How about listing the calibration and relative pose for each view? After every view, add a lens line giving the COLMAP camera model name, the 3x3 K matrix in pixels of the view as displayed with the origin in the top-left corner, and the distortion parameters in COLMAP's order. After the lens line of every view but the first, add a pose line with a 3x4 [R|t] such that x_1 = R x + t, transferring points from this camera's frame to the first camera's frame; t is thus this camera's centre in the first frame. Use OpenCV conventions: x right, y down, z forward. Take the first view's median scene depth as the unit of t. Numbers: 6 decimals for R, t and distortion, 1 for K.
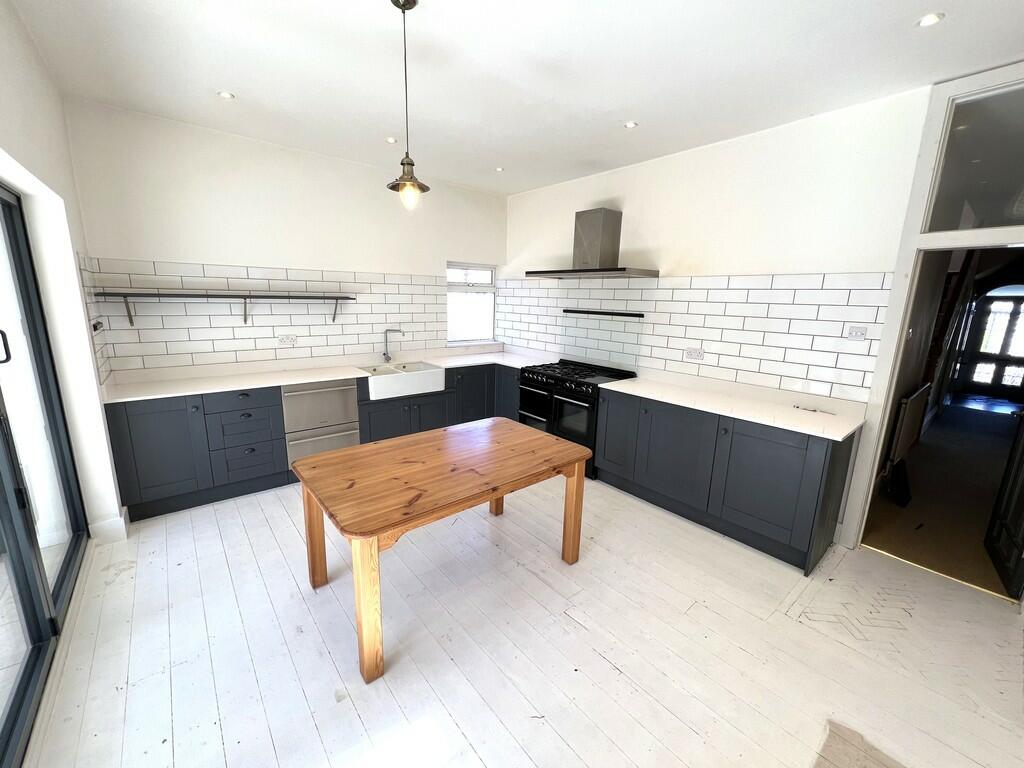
lens RADIAL K [[410.4, 0, 509.5], [0, 410.4, 380.2], [0, 0, 1]] dist [-0.000191, 0.000473]
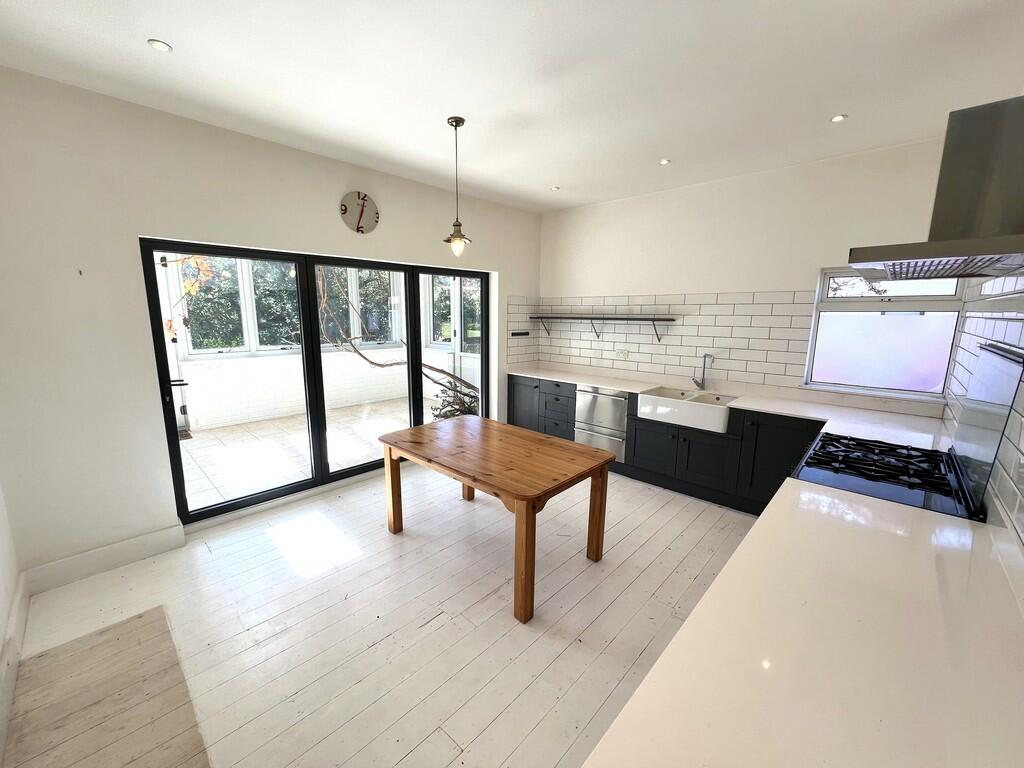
lens RADIAL K [[409.0, 0, 512.0], [0, 409.0, 384.0], [0, 0, 1]] dist [-0.000612, 0.000225]
pose [[0.124144, 0.146748, -0.981353, 0.692124], [-0.205066, 0.971447, 0.119325, -0.099004], [0.970843, 0.186428, 0.150692, 0.573288]]
